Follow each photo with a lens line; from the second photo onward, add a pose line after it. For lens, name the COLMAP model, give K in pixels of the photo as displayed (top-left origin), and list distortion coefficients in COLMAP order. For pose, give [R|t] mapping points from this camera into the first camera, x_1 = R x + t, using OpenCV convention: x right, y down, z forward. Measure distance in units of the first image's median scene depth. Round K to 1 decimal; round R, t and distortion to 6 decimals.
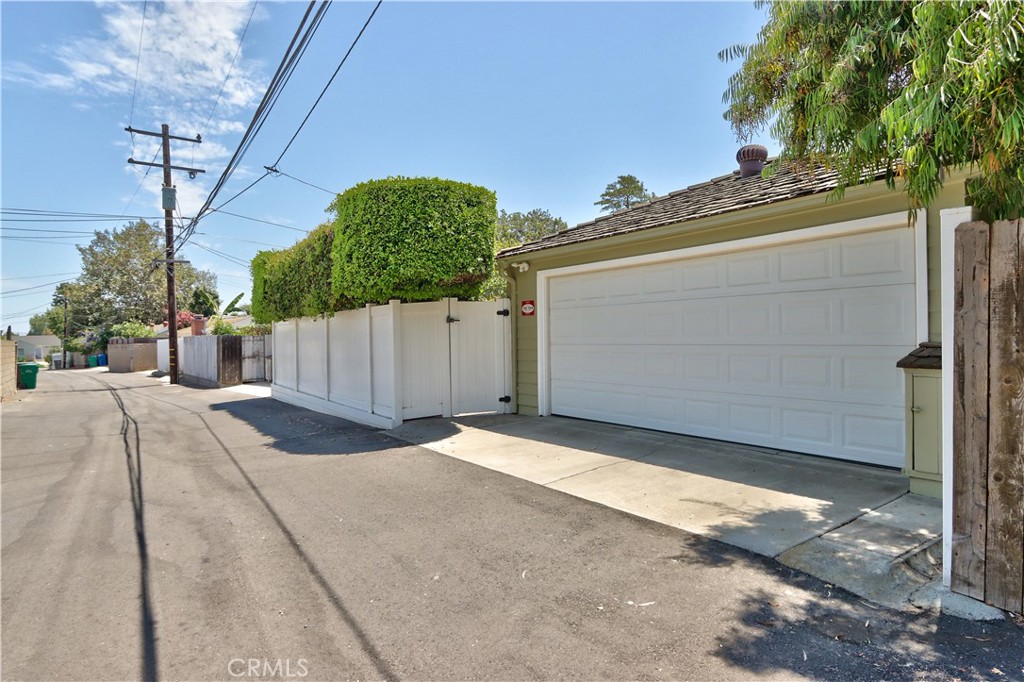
lens RADIAL K [[585.9, 0, 515.3], [0, 585.9, 340.9], [0, 0, 1]] dist [-0.006516, -0.001919]
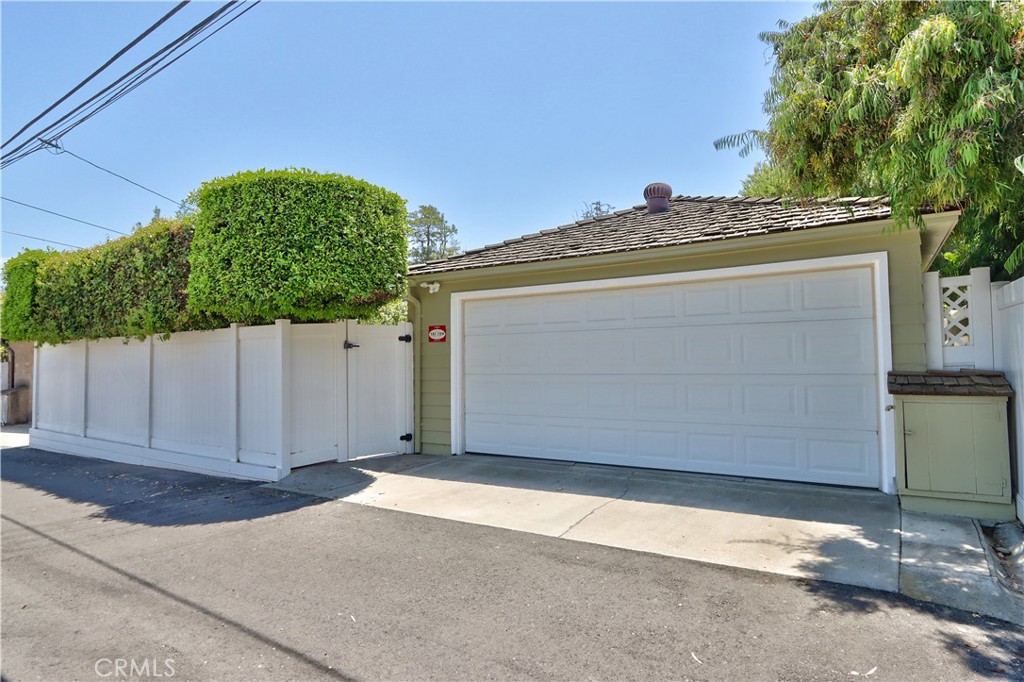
lens RADIAL K [[585.9, 0, 510.1], [0, 585.9, 342.8], [0, 0, 1]] dist [-0.006516, -0.001919]
pose [[0.926044, 0.018991, 0.376937, -0.289397], [-0.000573, 0.998803, -0.048914, 0.002148], [-0.377415, 0.045081, 0.924946, 0.180530]]
